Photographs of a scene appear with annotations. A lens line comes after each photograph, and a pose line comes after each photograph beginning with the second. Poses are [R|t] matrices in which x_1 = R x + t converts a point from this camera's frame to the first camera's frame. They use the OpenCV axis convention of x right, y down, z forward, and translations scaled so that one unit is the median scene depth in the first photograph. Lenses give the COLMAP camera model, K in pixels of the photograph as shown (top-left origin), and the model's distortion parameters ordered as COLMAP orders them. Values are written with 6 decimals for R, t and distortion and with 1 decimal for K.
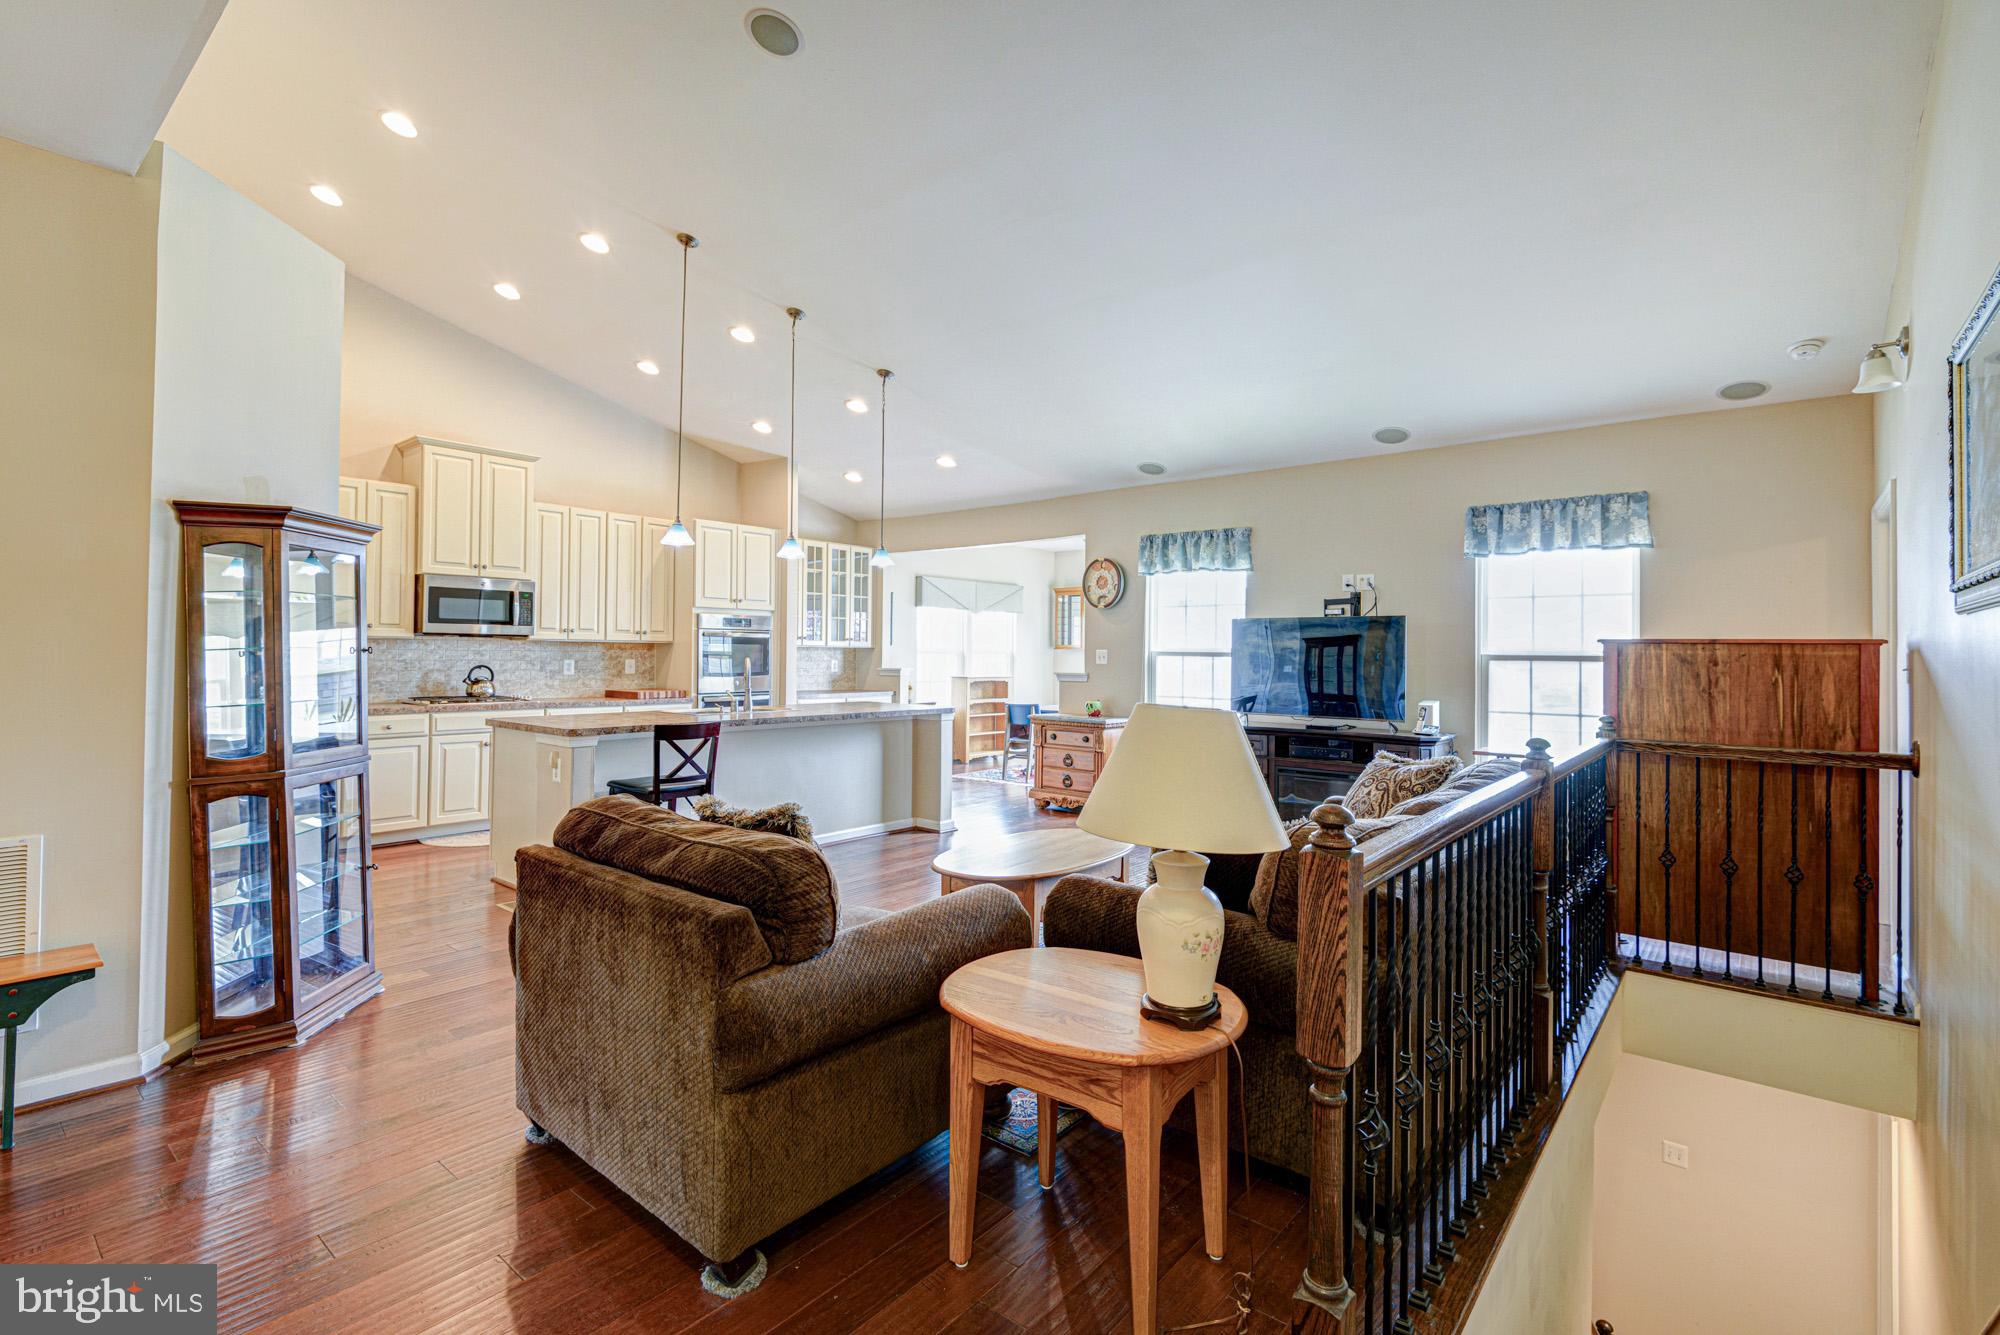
lens RADIAL K [[910.9, 0, 999.9], [0, 910.9, 650.6], [0, 0, 1]] dist [0.024378, -0.015263]
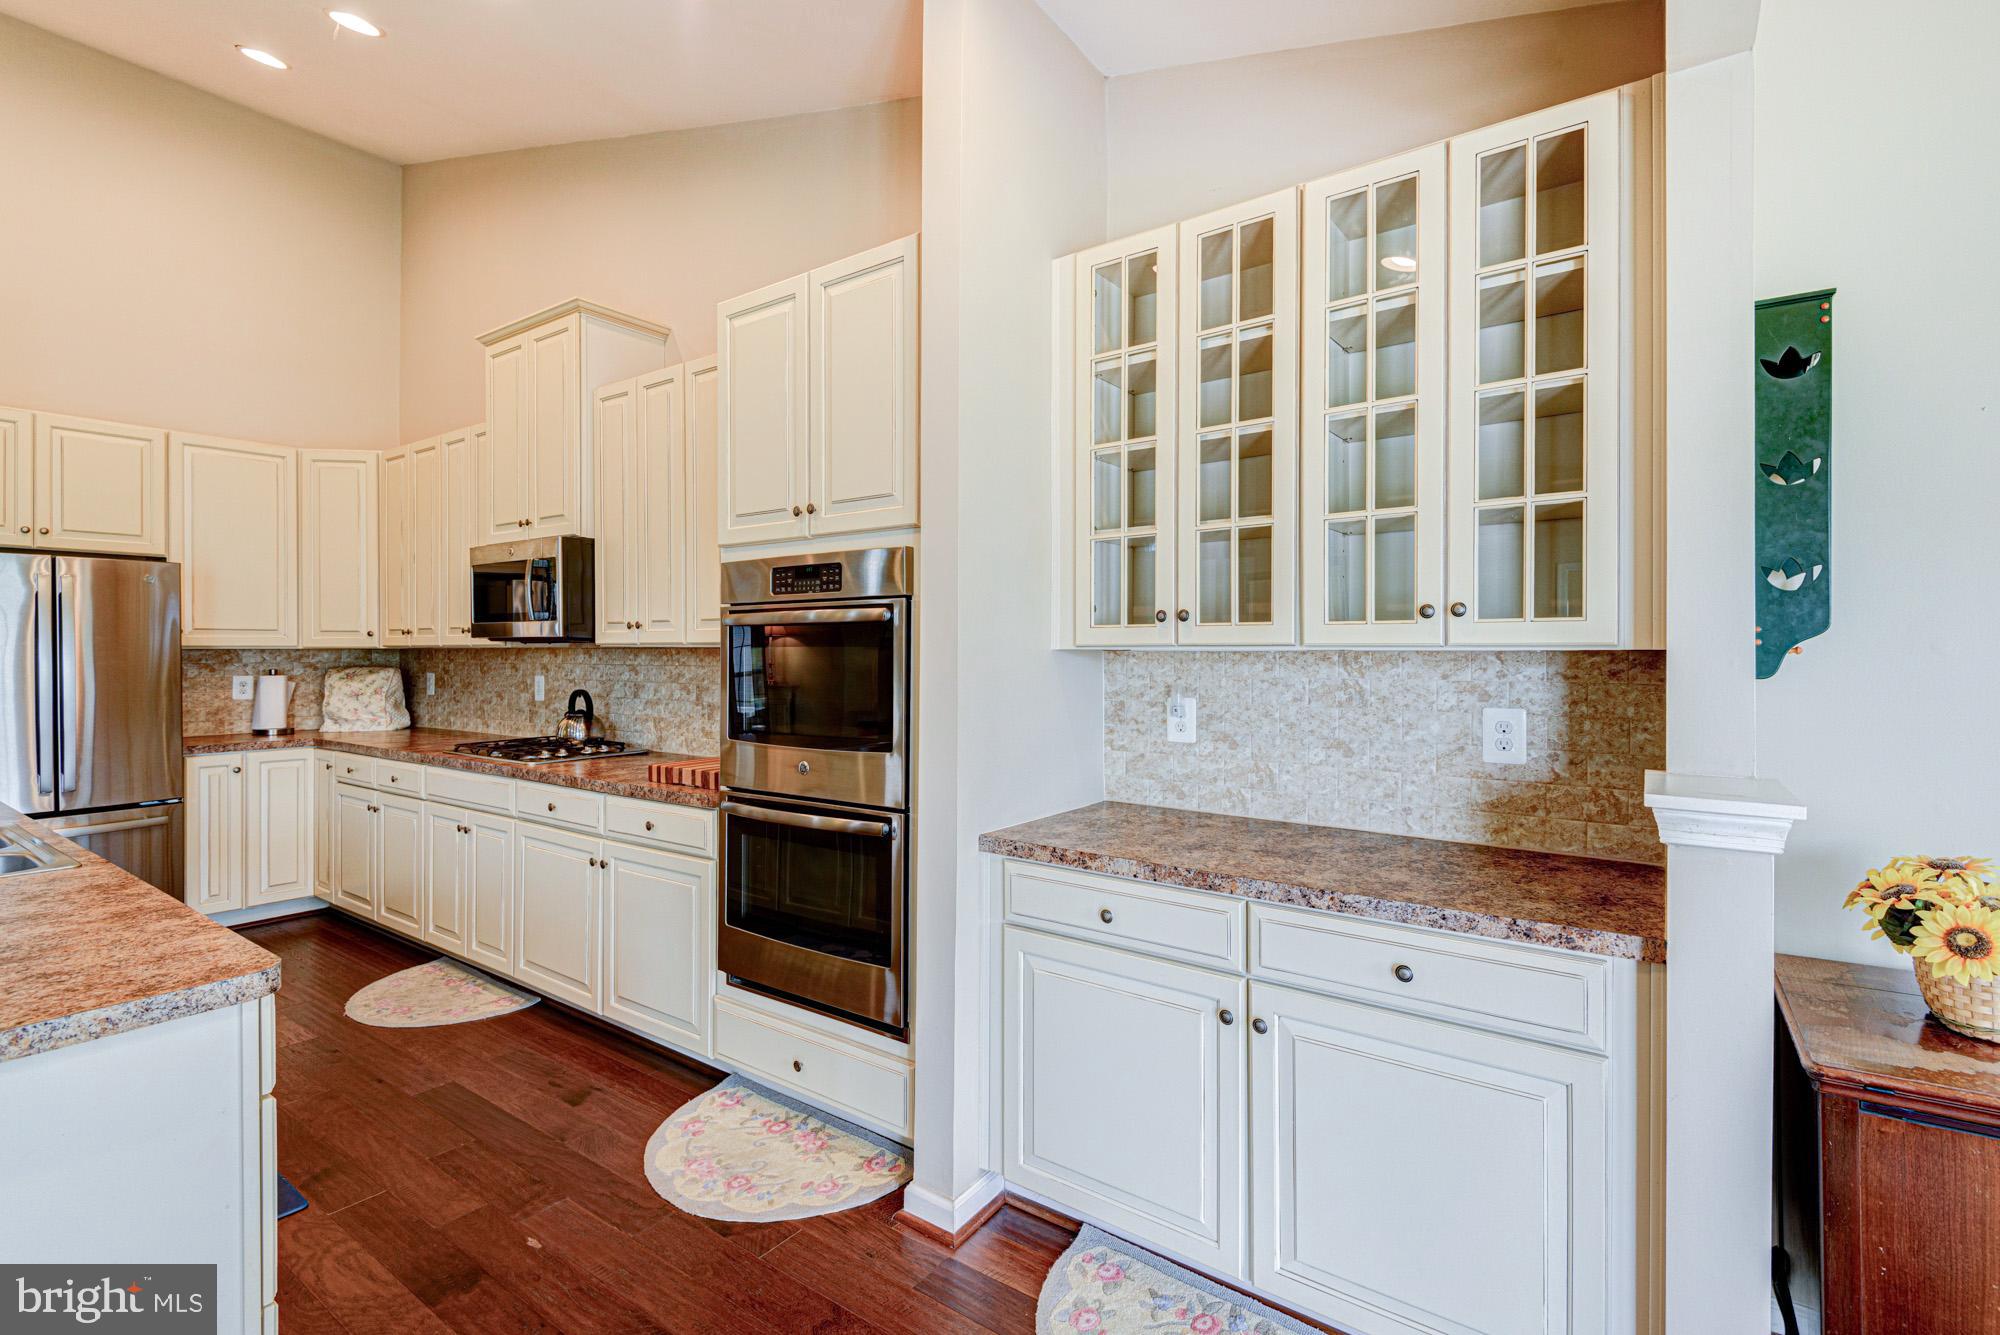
lens RADIAL K [[910.9, 0, 999.1], [0, 910.9, 657.9], [0, 0, 1]] dist [0.024378, -0.015263]
pose [[0.073066, -0.001647, -0.997326, 0.040523], [0.004477, 0.999989, -0.001323, -0.002930], [0.997317, -0.004368, 0.073073, 1.229928]]
